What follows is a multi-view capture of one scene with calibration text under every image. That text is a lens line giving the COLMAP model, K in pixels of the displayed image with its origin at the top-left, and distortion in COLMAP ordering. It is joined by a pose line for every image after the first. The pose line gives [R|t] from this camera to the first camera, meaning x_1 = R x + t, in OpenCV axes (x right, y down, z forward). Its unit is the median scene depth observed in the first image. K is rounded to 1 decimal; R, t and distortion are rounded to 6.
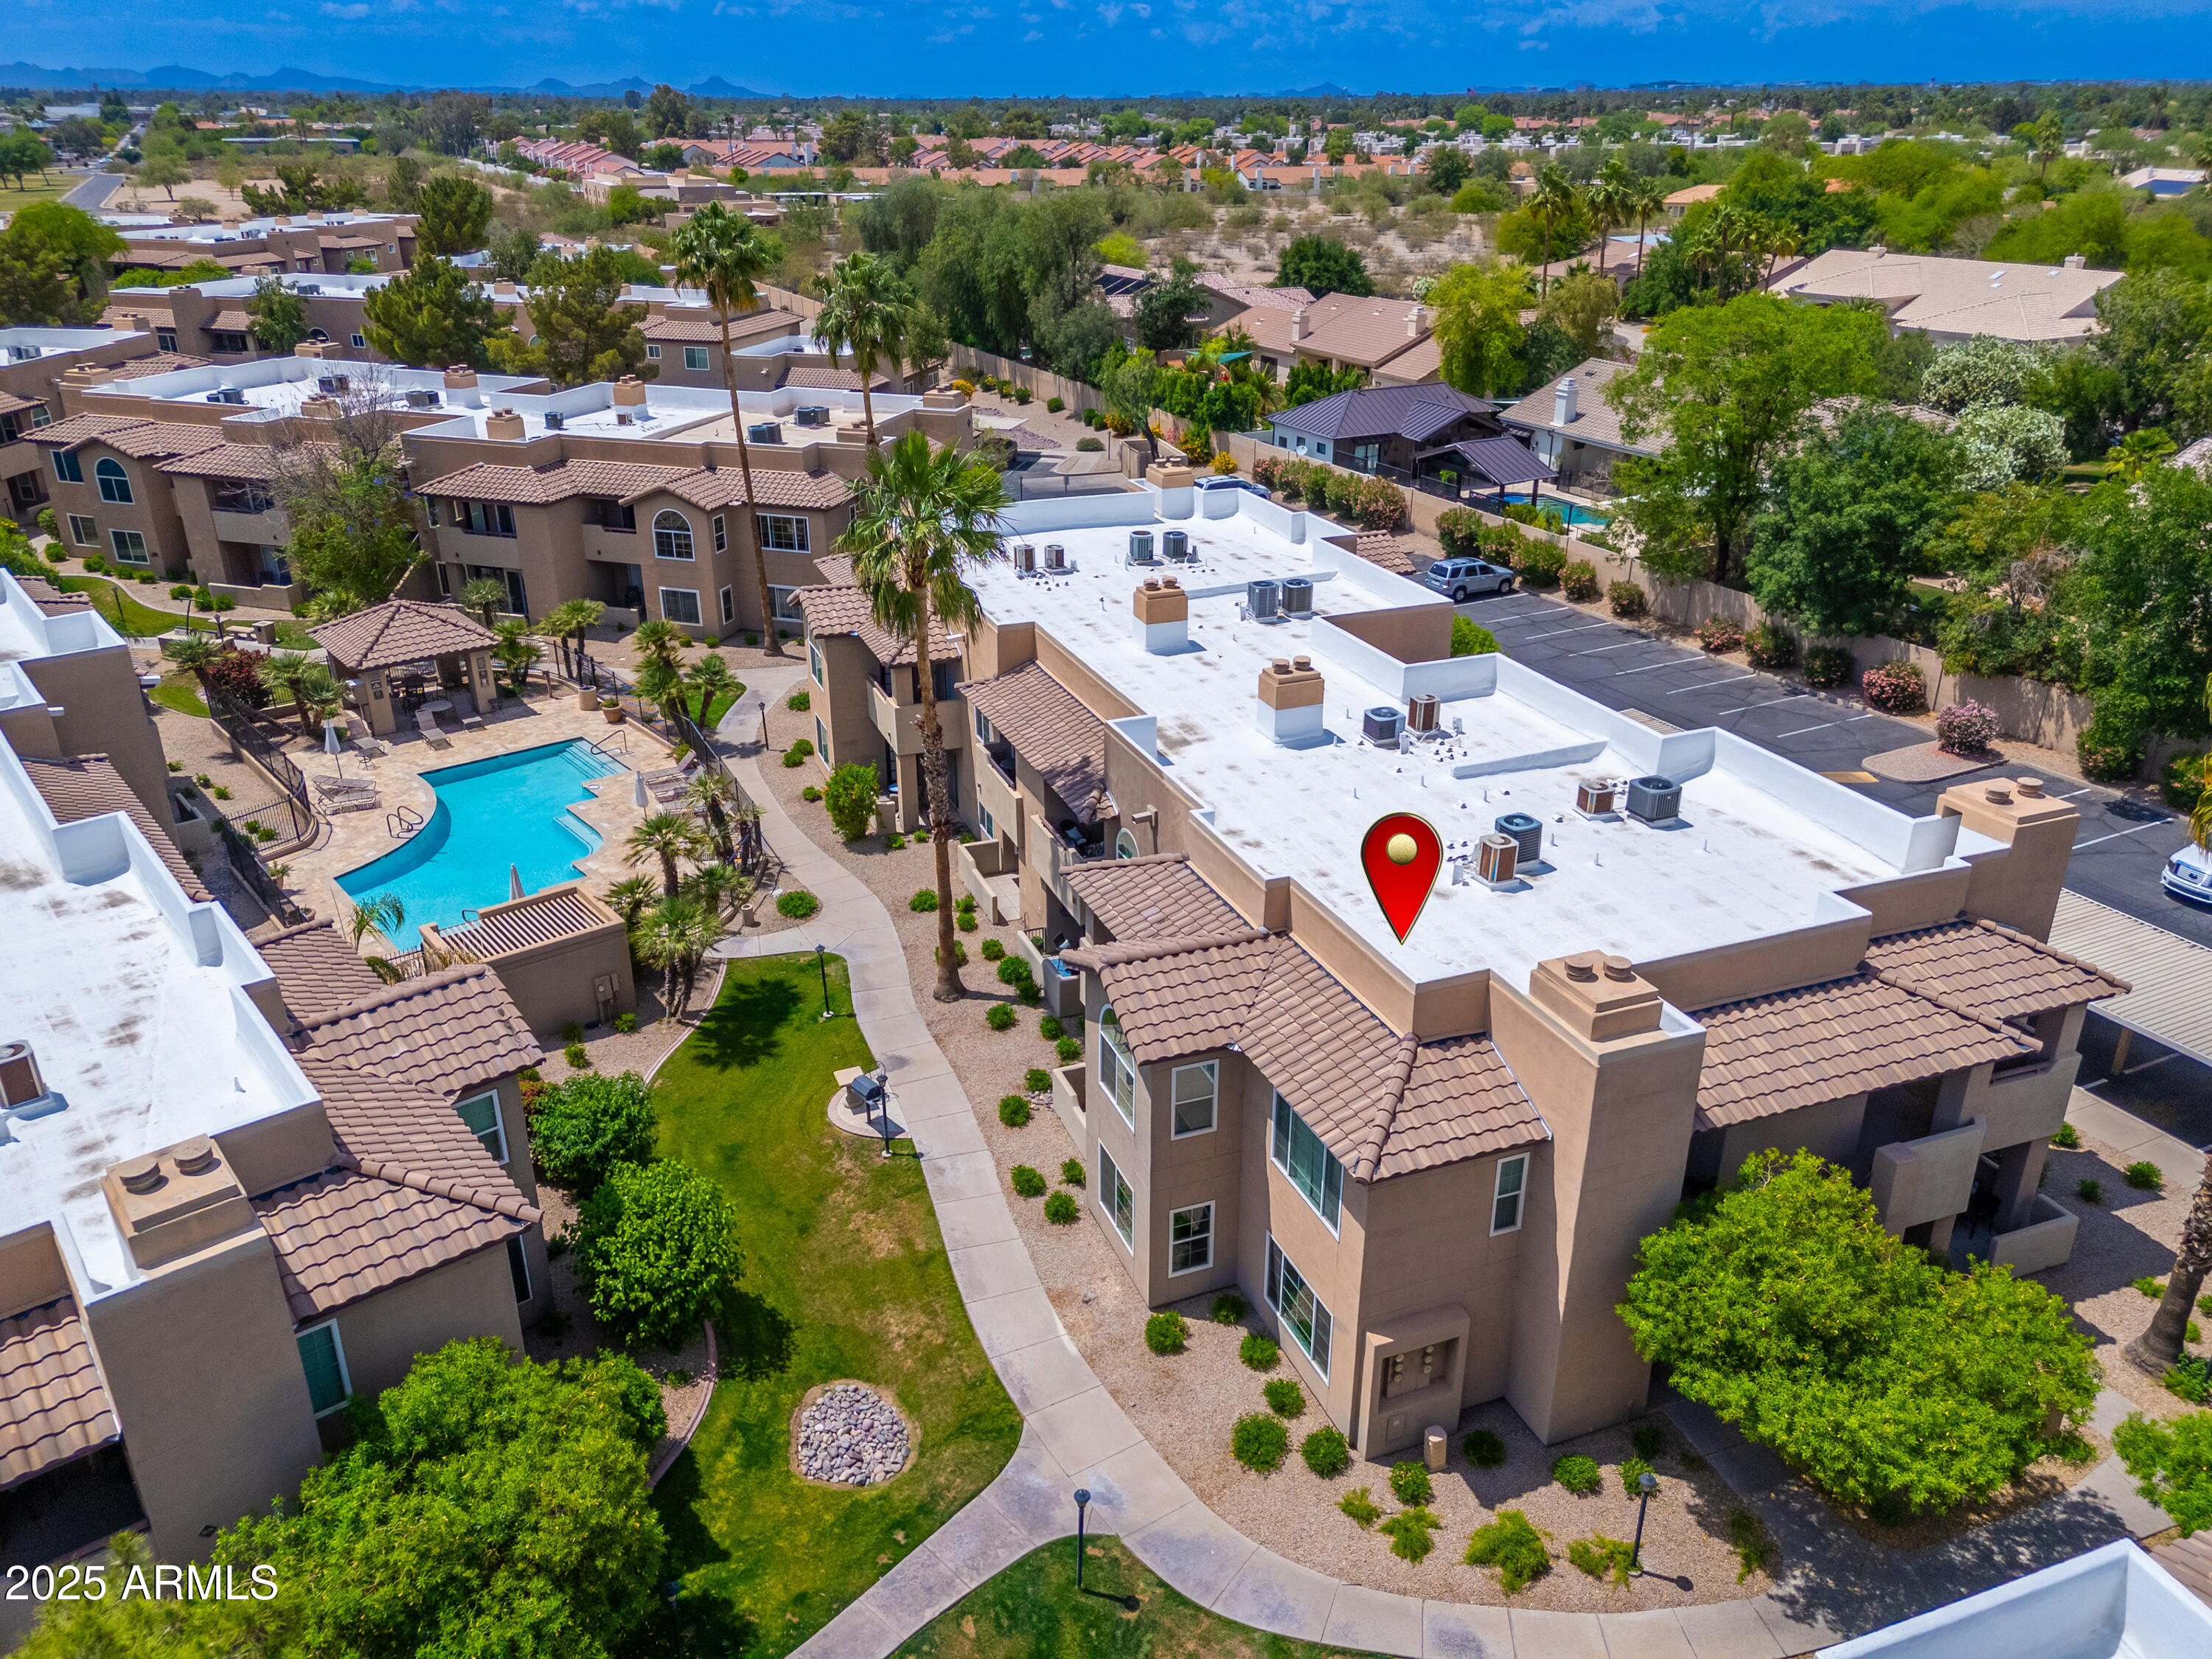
lens RADIAL K [[1615.3, 0, 1116.7], [0, 1615.3, 827.0], [0, 0, 1]] dist [0.093076, -0.067177]
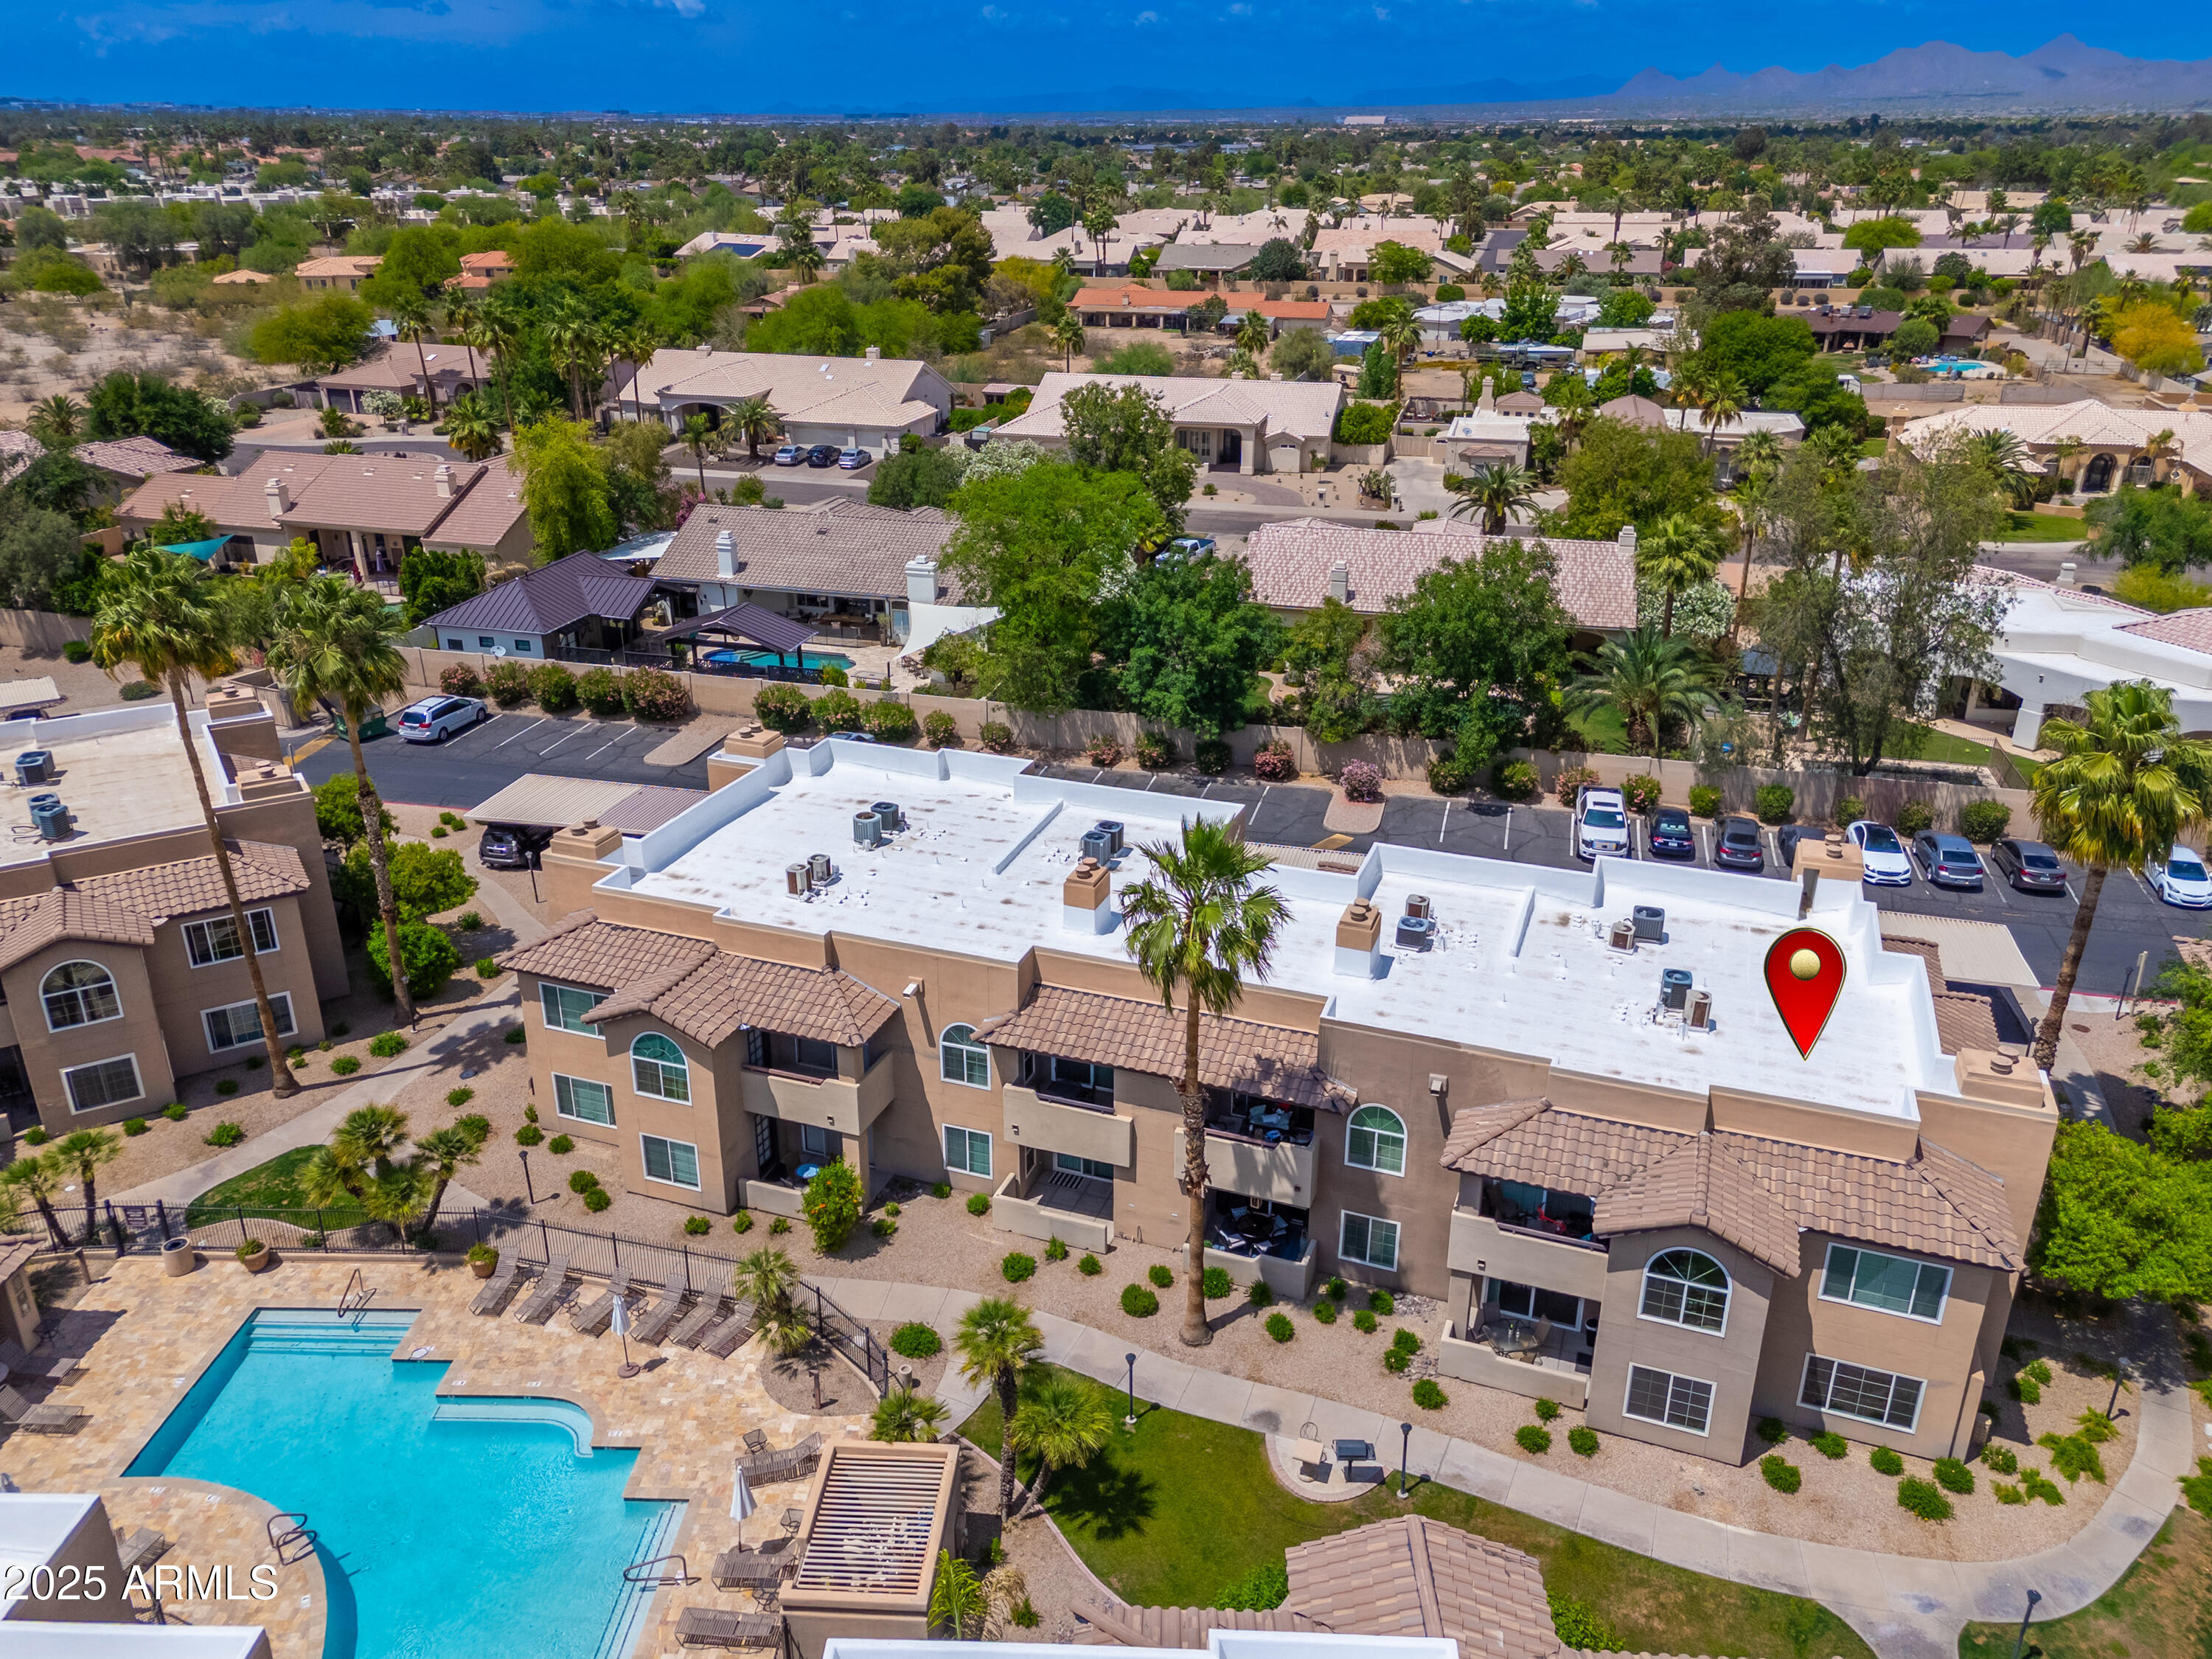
lens RADIAL K [[1615.3, 0, 1116.7], [0, 1615.3, 827.0], [0, 0, 1]] dist [0.093076, -0.067177]
pose [[0.664016, -0.289545, 0.689381, -0.523494], [0.299387, 0.947803, 0.109713, -0.224538], [-0.685164, 0.133541, 0.716043, 0.200449]]
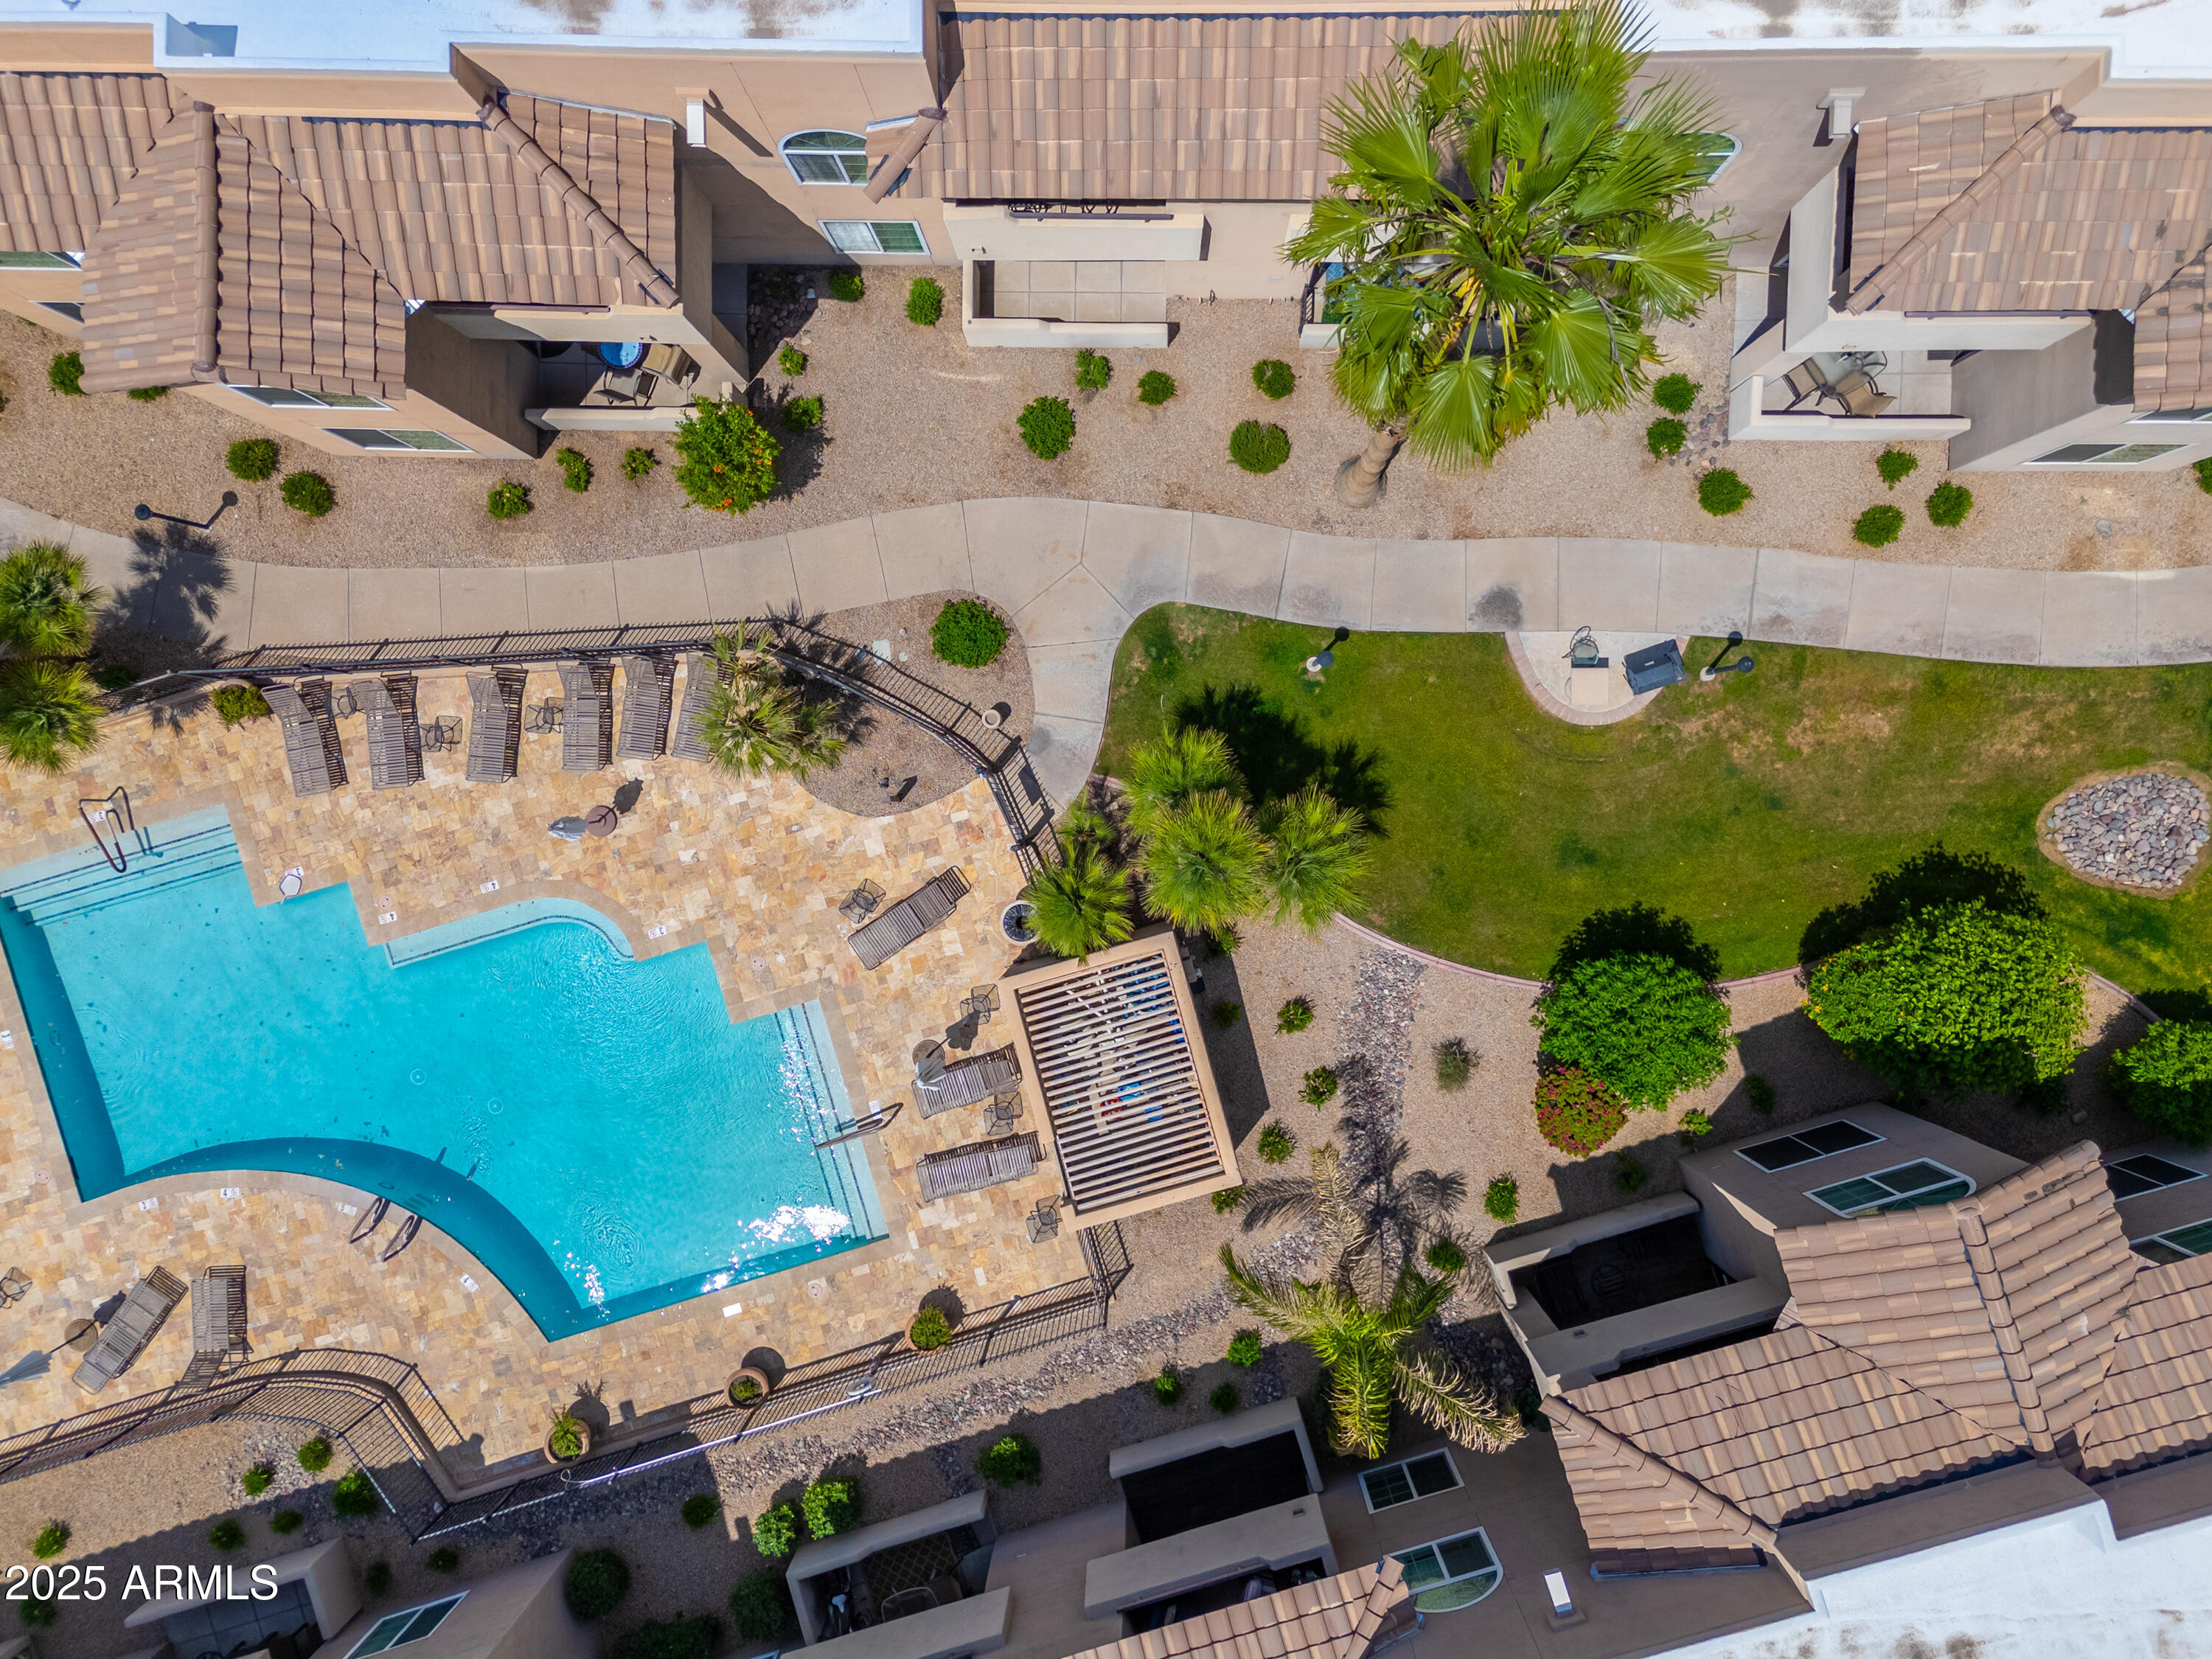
lens RADIAL K [[1615.3, 0, 1116.7], [0, 1615.3, 827.0], [0, 0, 1]] dist [0.093076, -0.067177]
pose [[0.384306, -0.923051, -0.016877, -0.184959], [0.397891, 0.149109, 0.905234, -0.363548], [-0.833061, -0.354602, 0.424578, 0.540244]]
